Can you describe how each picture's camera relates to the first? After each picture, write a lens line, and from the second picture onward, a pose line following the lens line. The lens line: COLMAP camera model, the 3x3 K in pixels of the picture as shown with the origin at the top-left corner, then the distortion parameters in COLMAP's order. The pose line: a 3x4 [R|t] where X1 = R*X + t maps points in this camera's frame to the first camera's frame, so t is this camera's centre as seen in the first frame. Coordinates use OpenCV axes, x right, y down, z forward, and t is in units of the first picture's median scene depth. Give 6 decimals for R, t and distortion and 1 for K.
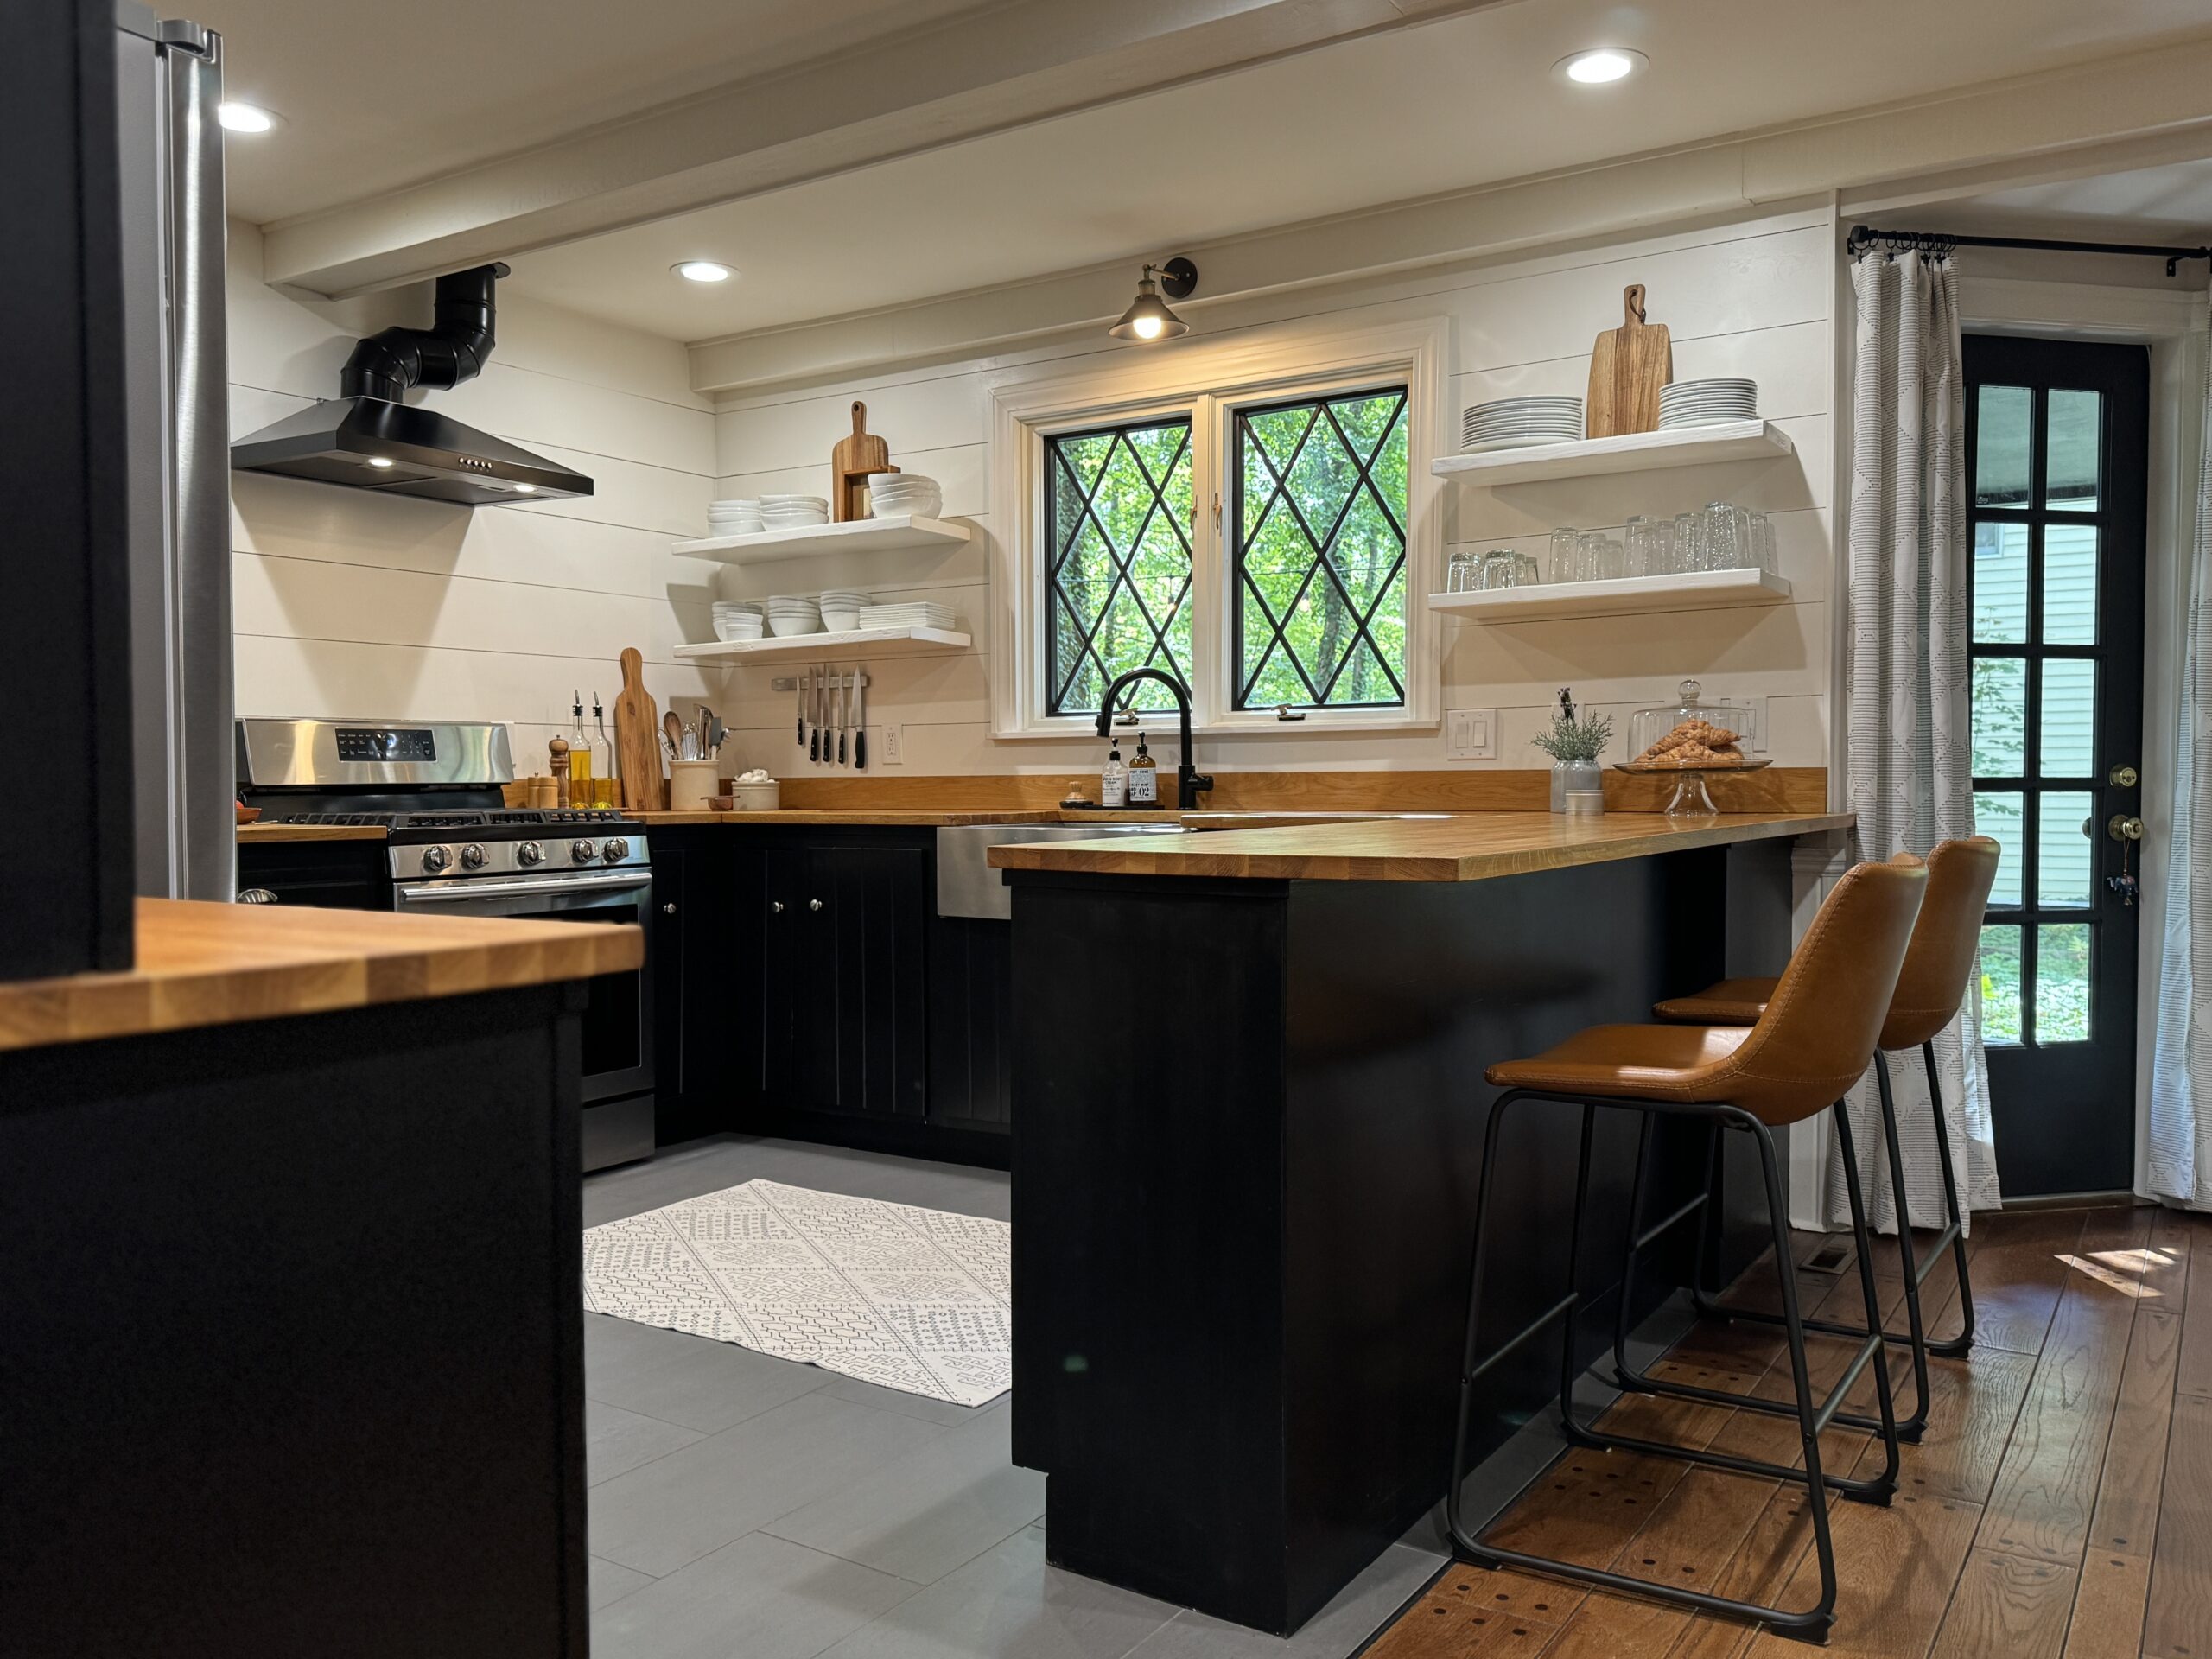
lens RADIAL K [[1731.8, 0, 1101.5], [0, 1731.8, 834.8], [0, 0, 1]] dist [0.010438, -0.011998]
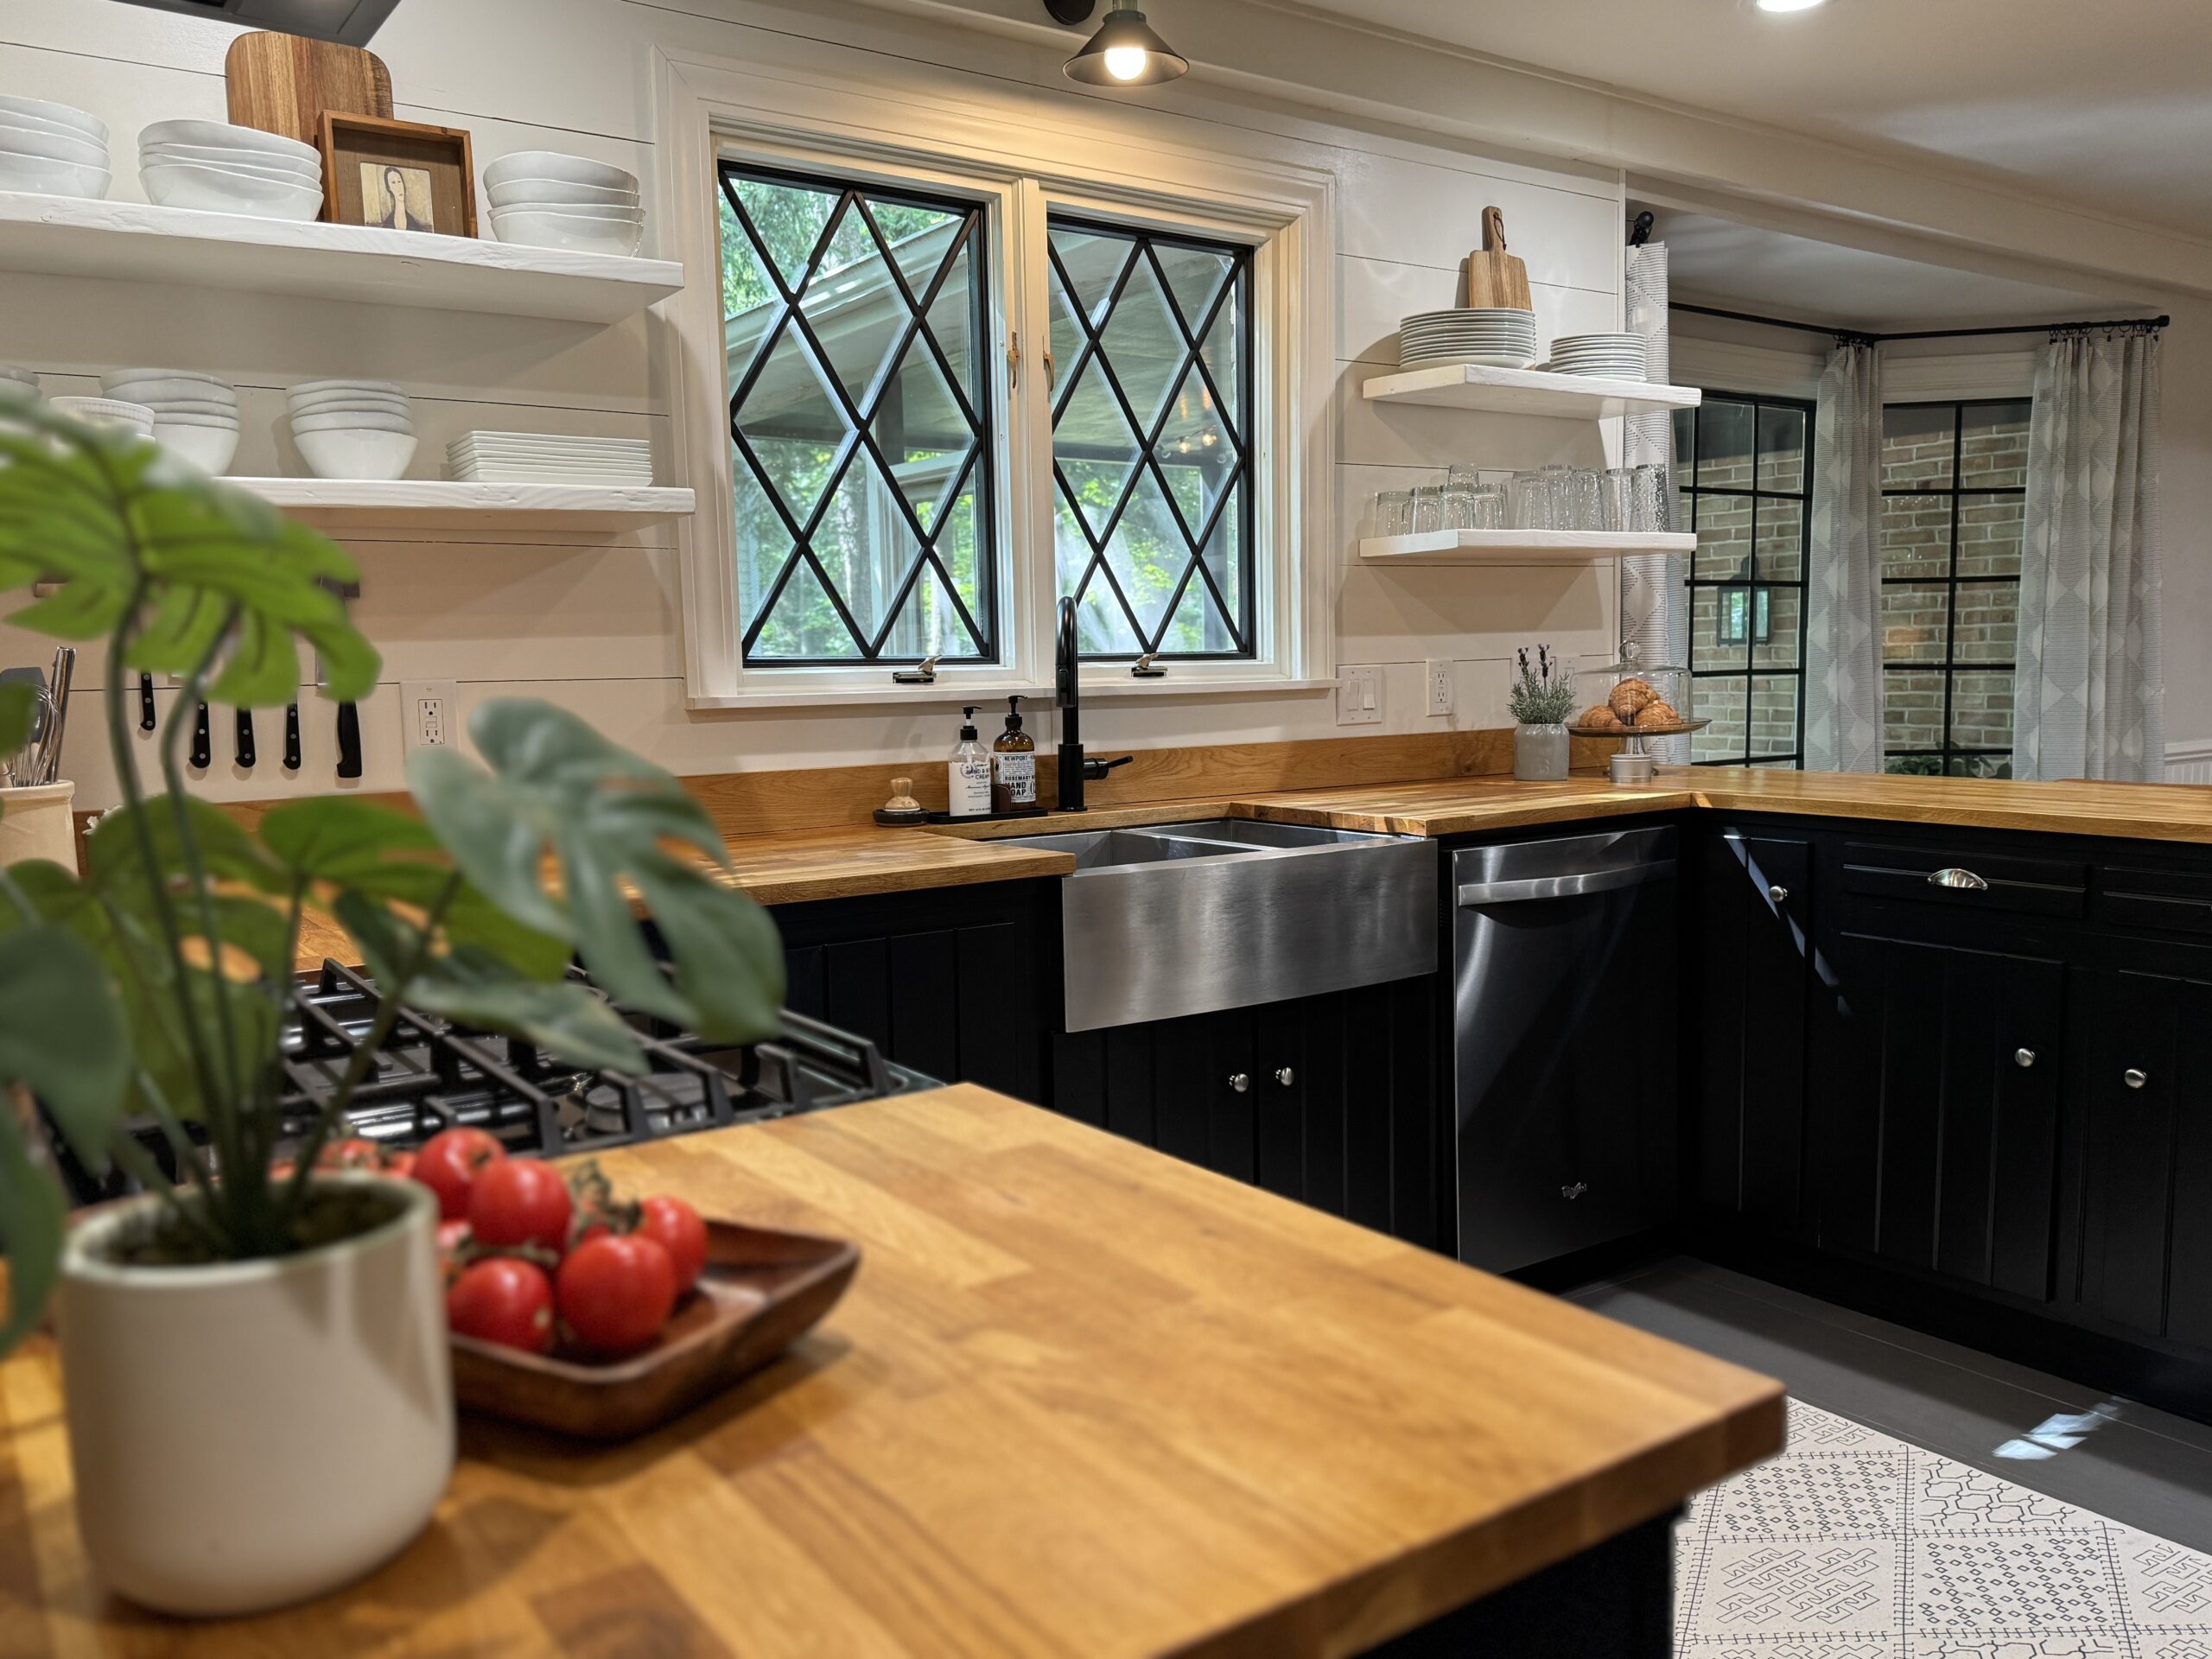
lens RADIAL K [[1731.8, 0, 1105.1], [0, 1731.8, 830.2], [0, 0, 1]] dist [0.010438, -0.011998]
pose [[0.357891, -0.087784, 0.929628, -0.569735], [0.049378, 0.995957, 0.075038, -0.056285], [-0.932457, 0.019047, 0.360779, 0.746768]]
